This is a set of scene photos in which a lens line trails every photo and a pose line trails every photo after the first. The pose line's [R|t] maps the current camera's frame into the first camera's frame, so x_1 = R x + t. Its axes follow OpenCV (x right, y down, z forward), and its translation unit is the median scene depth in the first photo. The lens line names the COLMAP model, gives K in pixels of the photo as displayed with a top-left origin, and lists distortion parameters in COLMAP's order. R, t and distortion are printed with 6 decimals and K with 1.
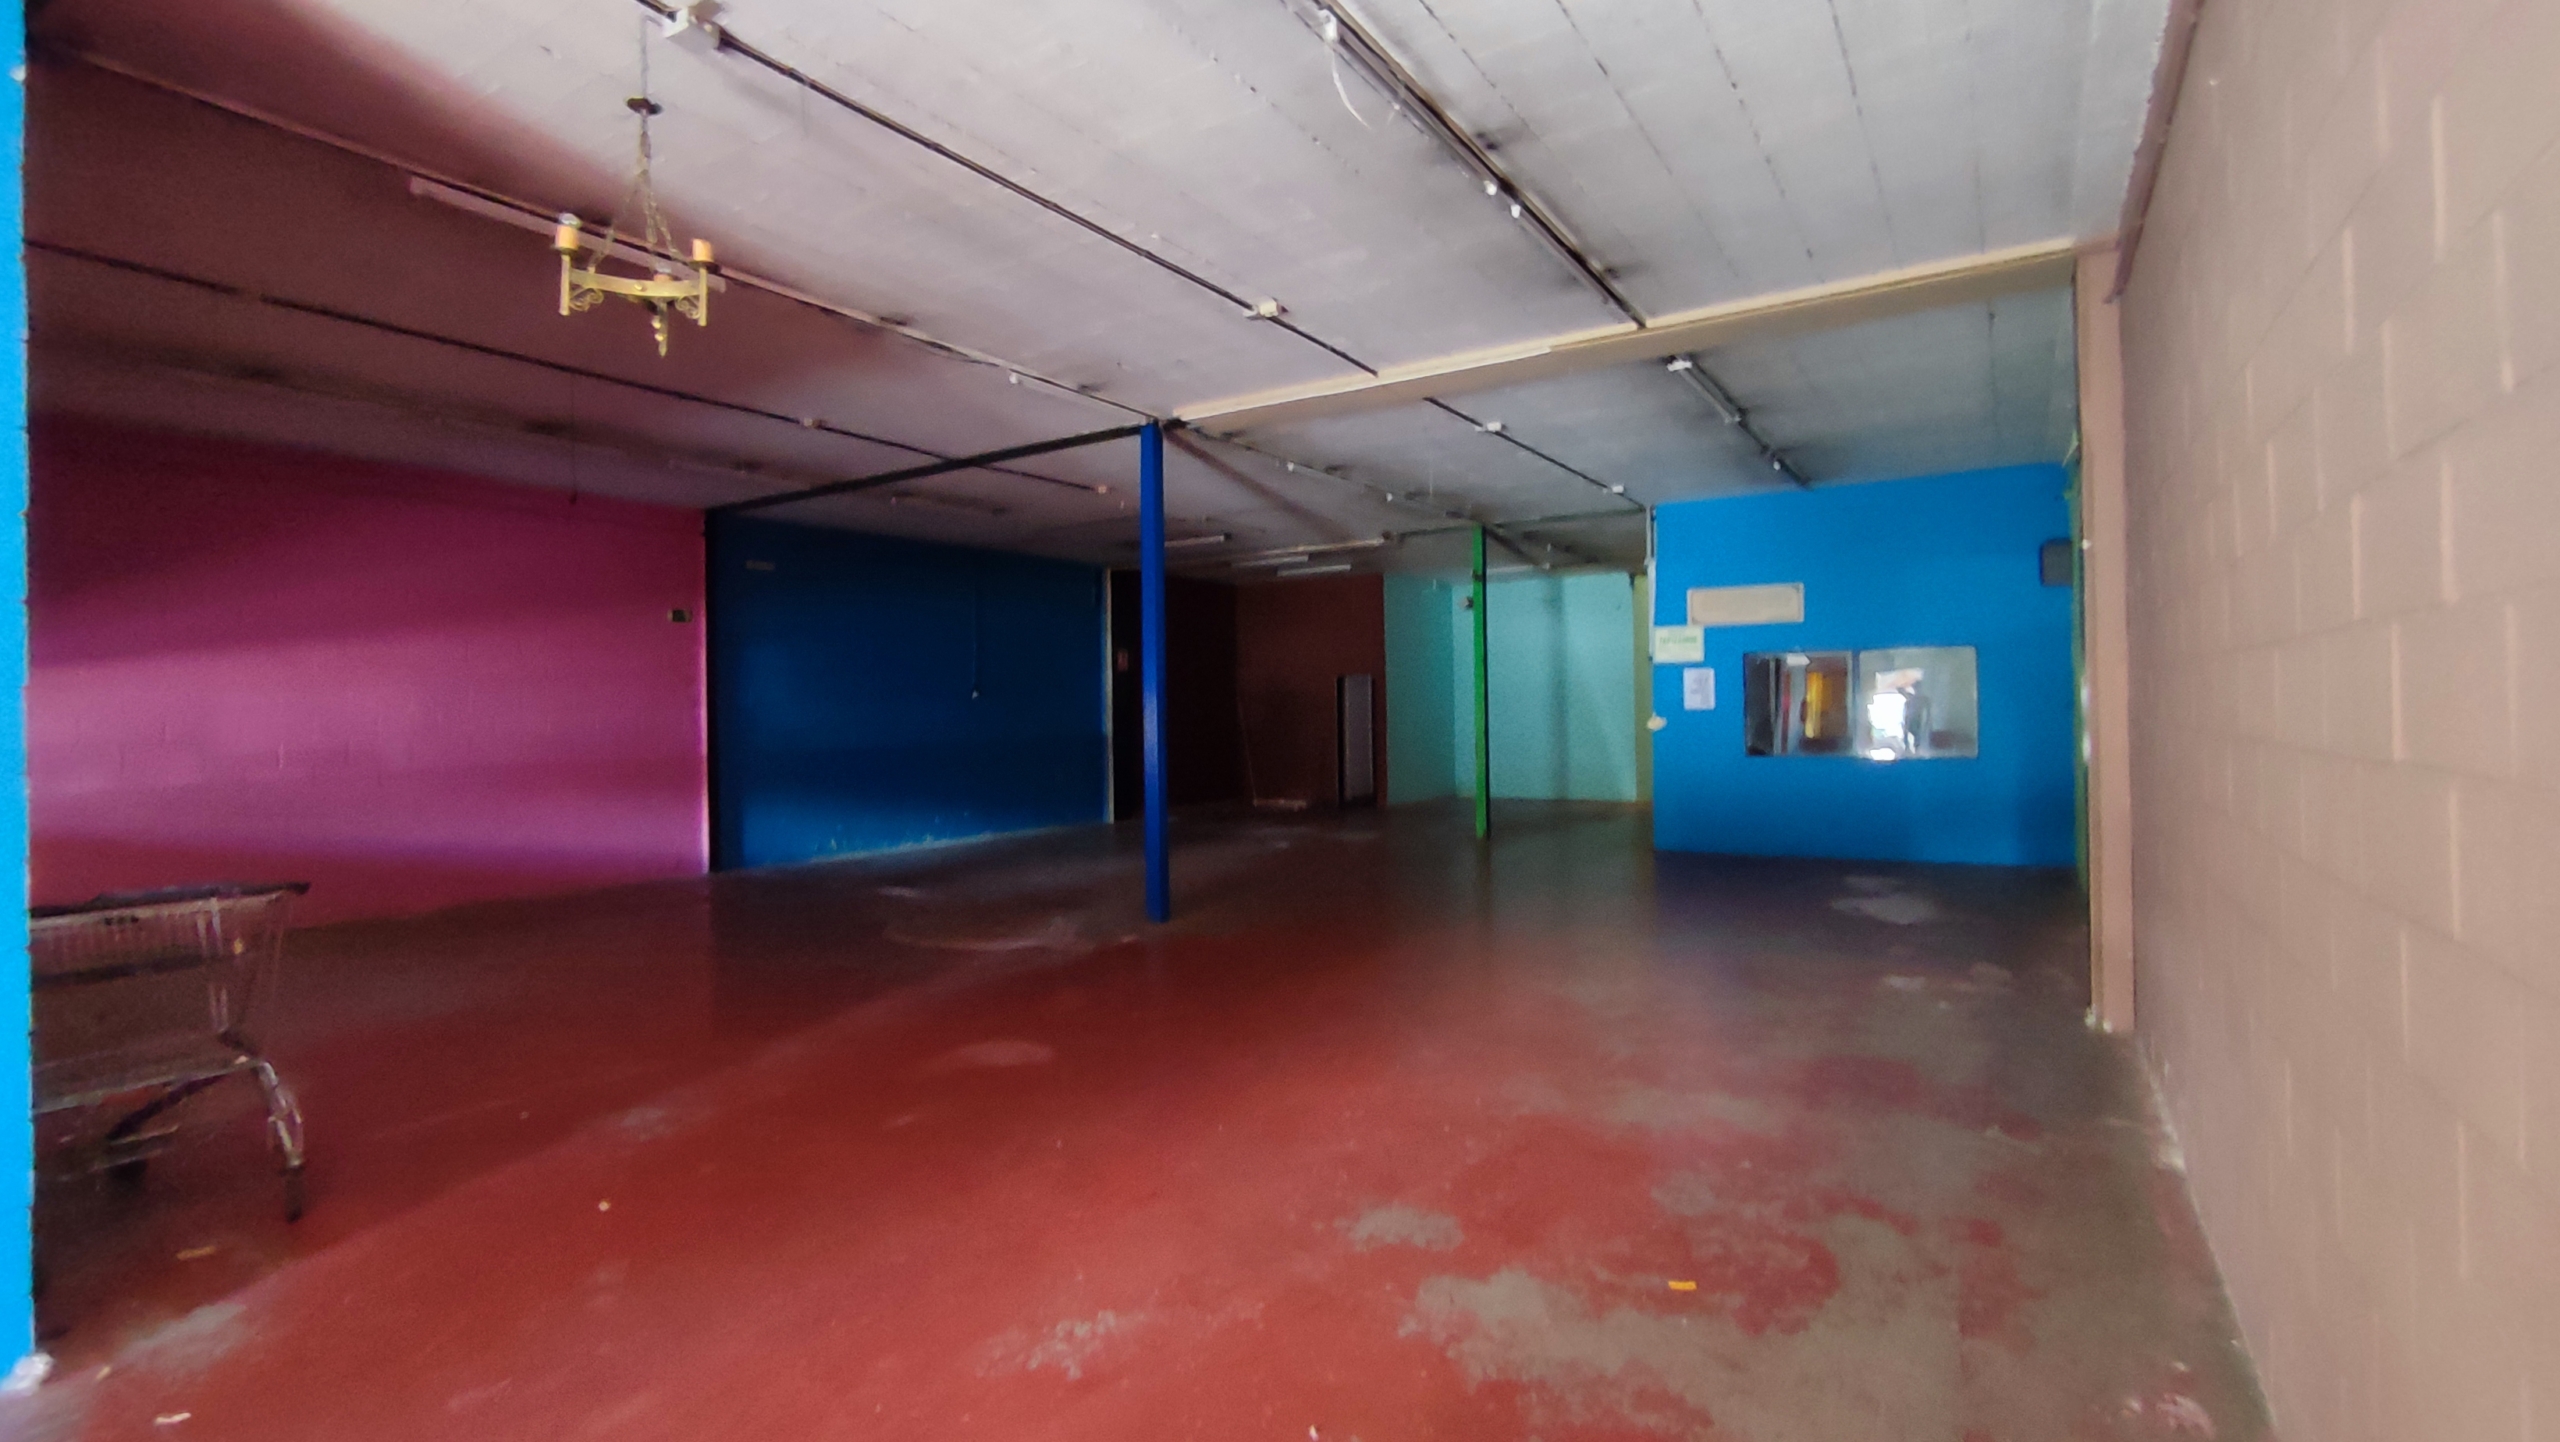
lens RADIAL K [[1175.2, 0, 1265.7], [0, 1175.2, 715.6], [0, 0, 1]] dist [-0.026734, 0.019203]
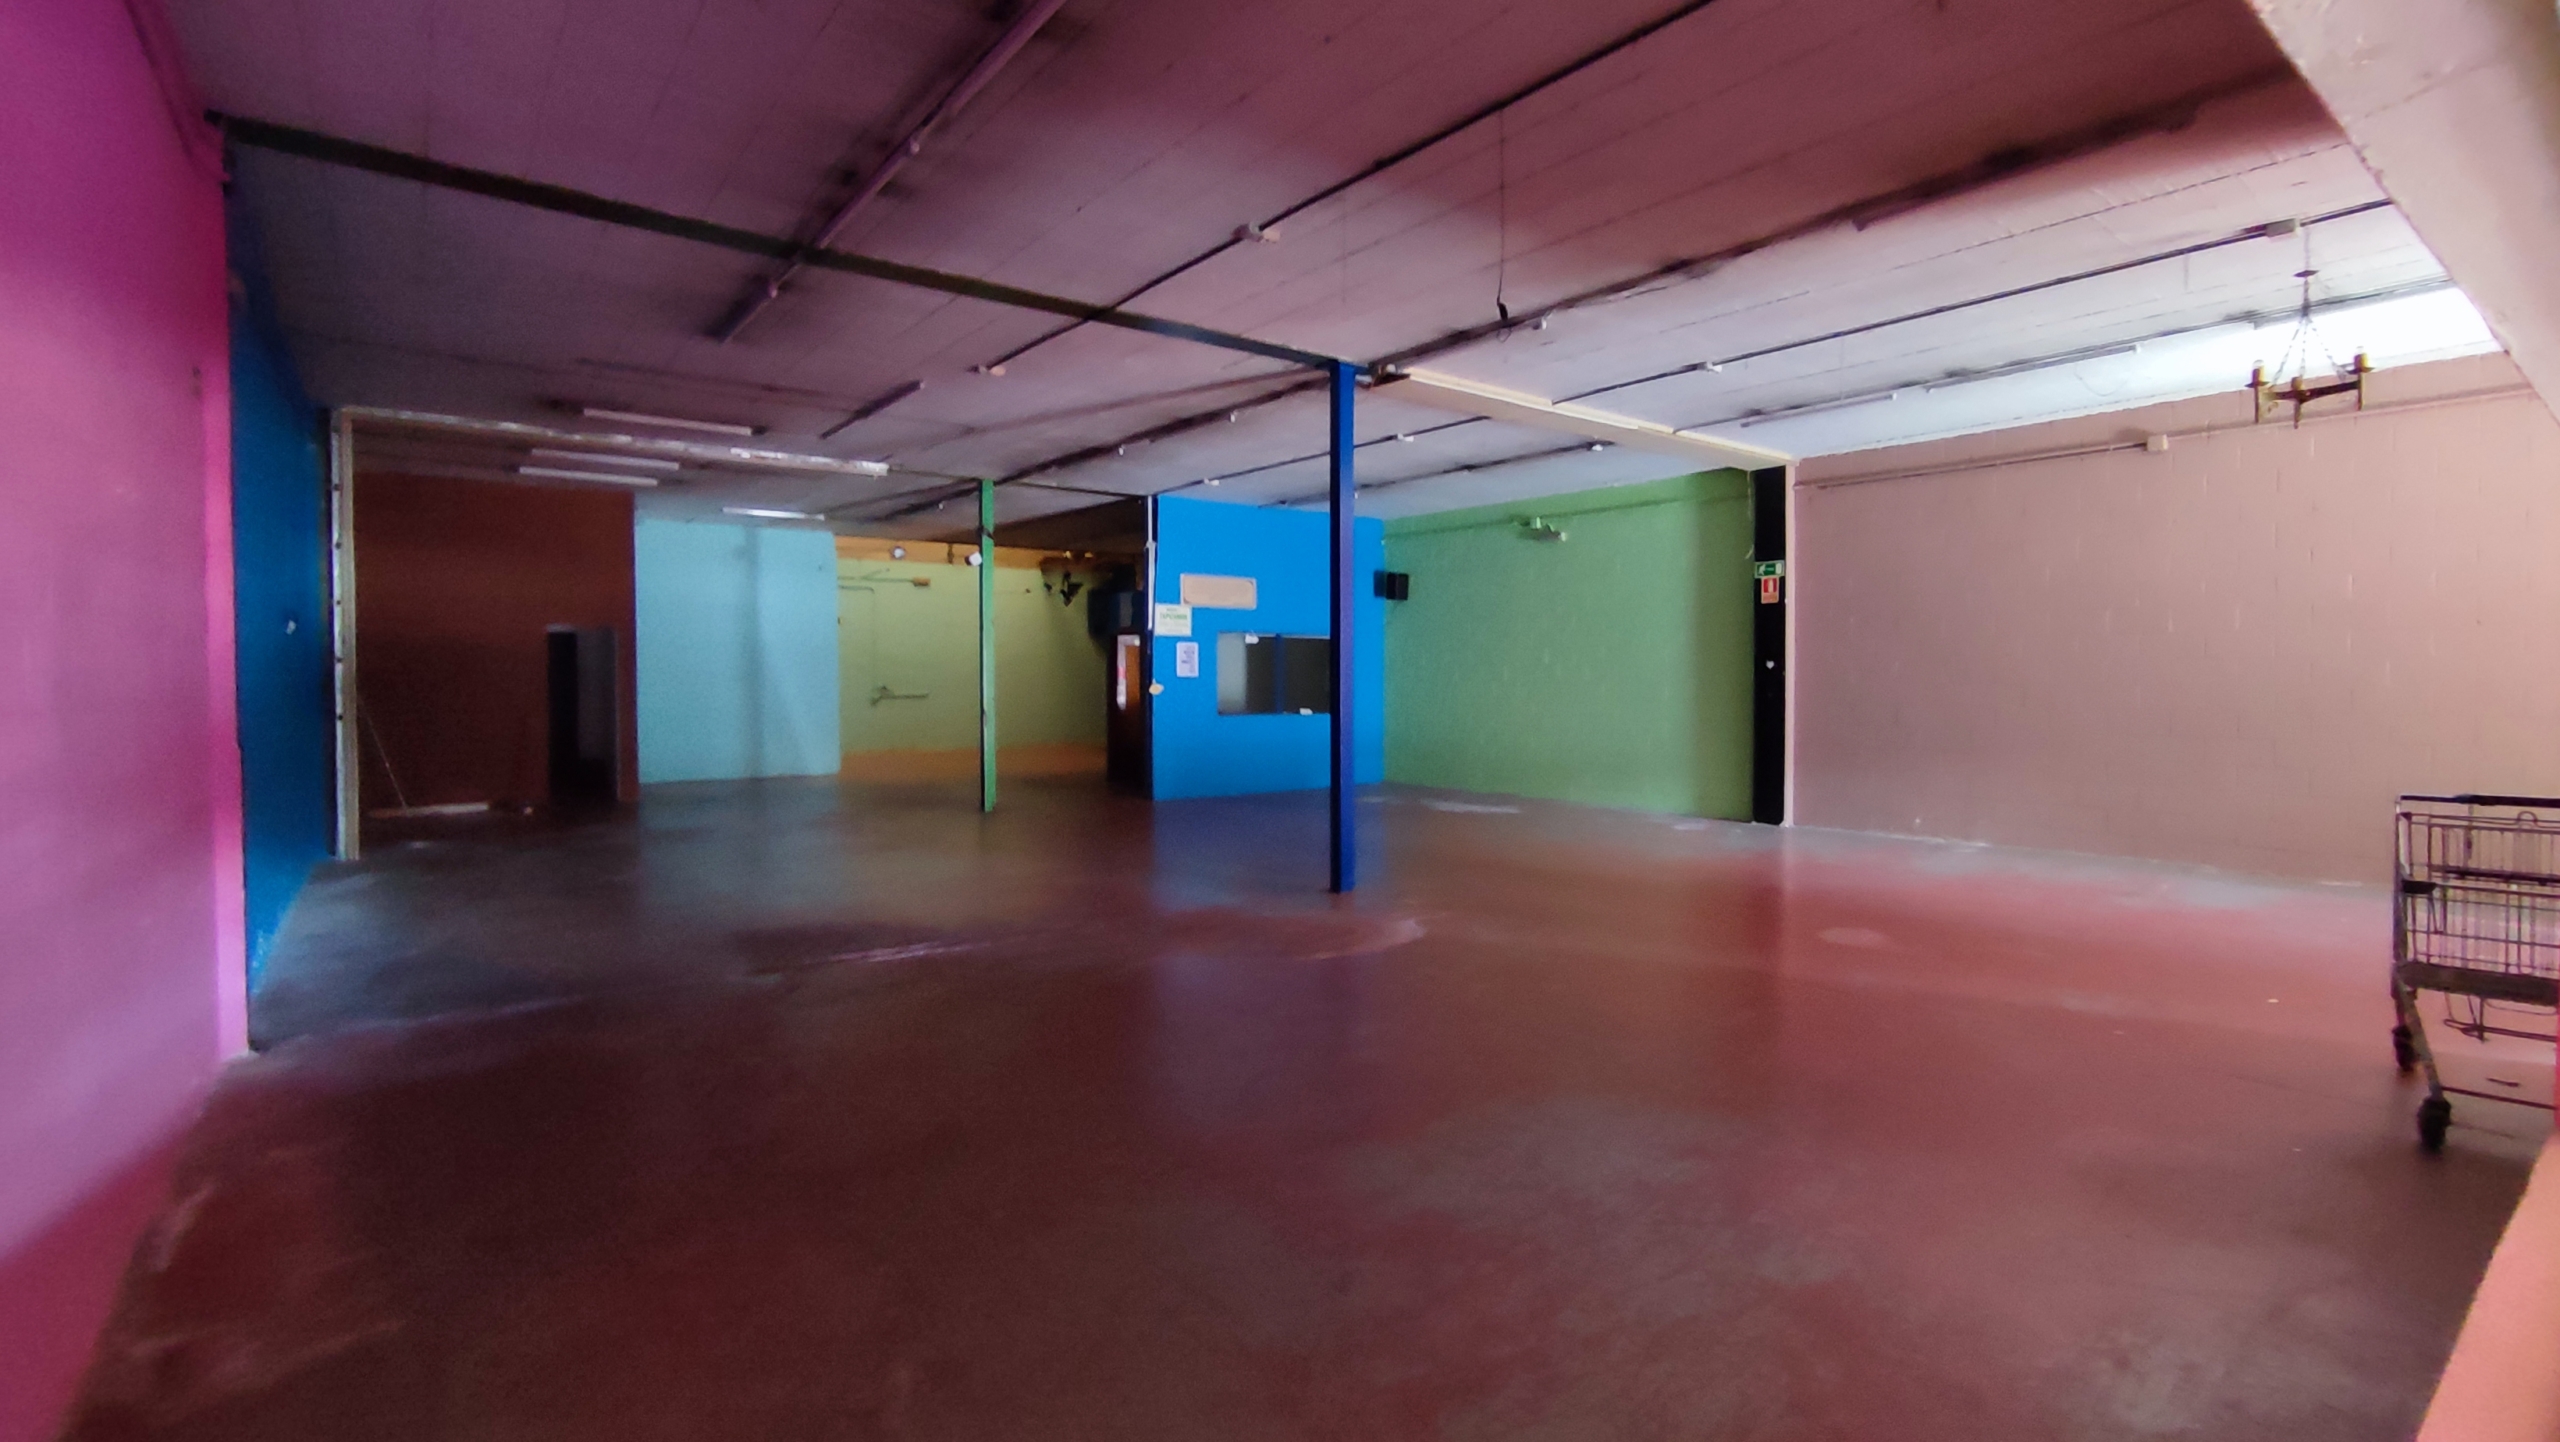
lens RADIAL K [[1163.5, 0, 1275.4], [0, 1163.5, 707.0], [0, 0, 1]] dist [-0.037108, 0.026736]
pose [[0.333440, -0.009459, 0.942724, -1.428477], [-0.002073, 0.999940, 0.010766, 0.024649], [-0.942769, -0.005544, 0.333400, 1.070873]]
